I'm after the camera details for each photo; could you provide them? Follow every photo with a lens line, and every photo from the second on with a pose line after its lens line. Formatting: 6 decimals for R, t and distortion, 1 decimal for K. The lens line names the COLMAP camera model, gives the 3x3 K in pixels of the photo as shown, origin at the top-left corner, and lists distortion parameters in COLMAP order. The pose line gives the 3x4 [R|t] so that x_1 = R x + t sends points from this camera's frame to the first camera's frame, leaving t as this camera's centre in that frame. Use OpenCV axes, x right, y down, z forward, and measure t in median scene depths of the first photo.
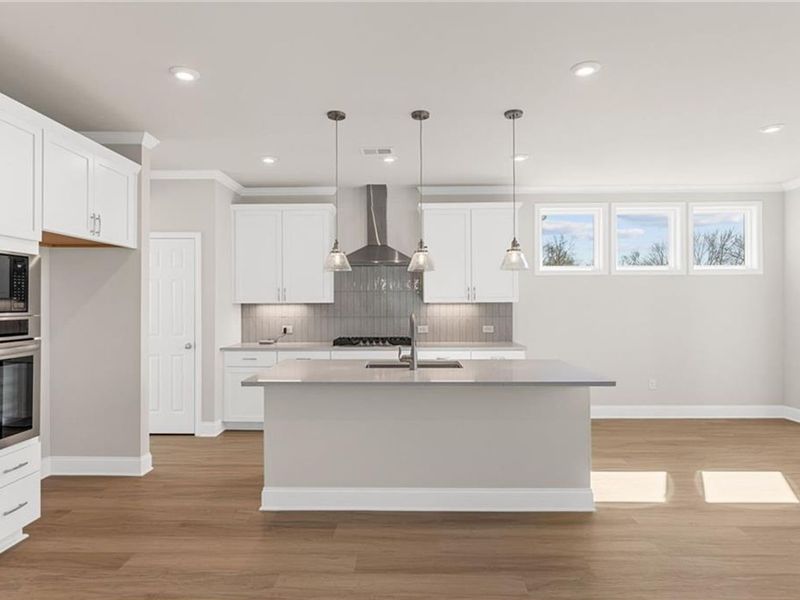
lens RADIAL K [[470.7, 0, 404.7], [0, 470.7, 298.9], [0, 0, 1]] dist [-0.002169, 0.001089]
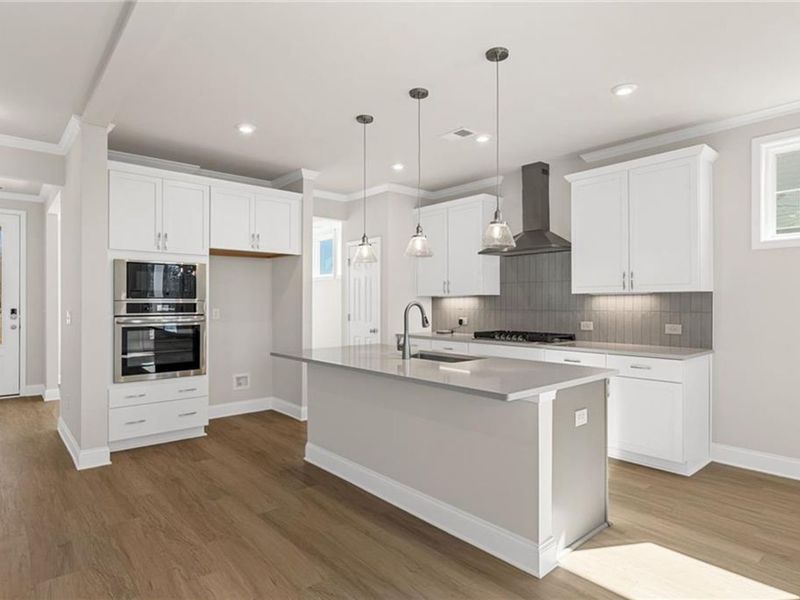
lens RADIAL K [[470.7, 0, 402.5], [0, 470.7, 300.9], [0, 0, 1]] dist [-0.002169, 0.001089]
pose [[0.668086, -0.000602, -0.744083, 0.463011], [0.004806, 0.999982, 0.003506, 0.016967], [0.744068, -0.005919, 0.668077, 0.216626]]
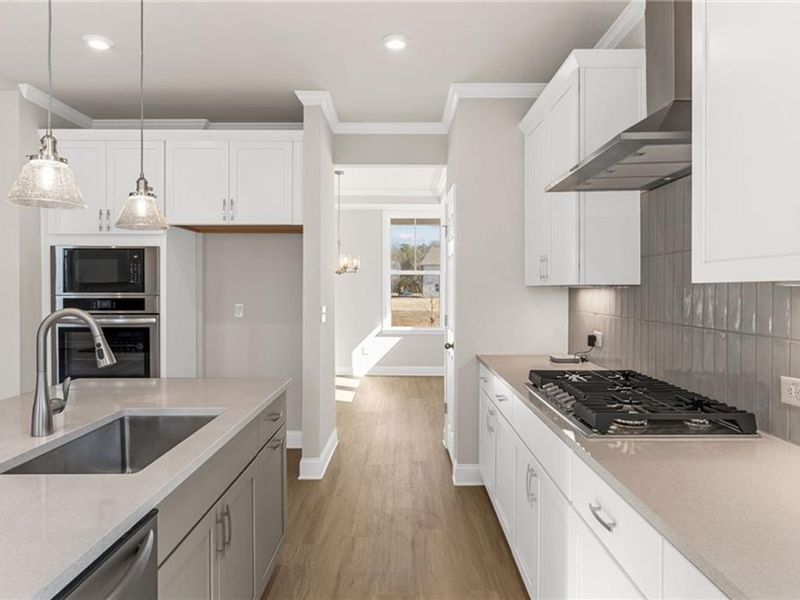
lens RADIAL K [[540.6, 0, 403.5], [0, 540.6, 293.6], [0, 0, 1]] dist [0.007256, -0.000114]
pose [[0.017545, 0.013265, -0.999758, 0.332662], [0.008272, 0.999876, 0.013412, 0.008749], [0.999812, -0.008506, 0.017433, 0.836073]]
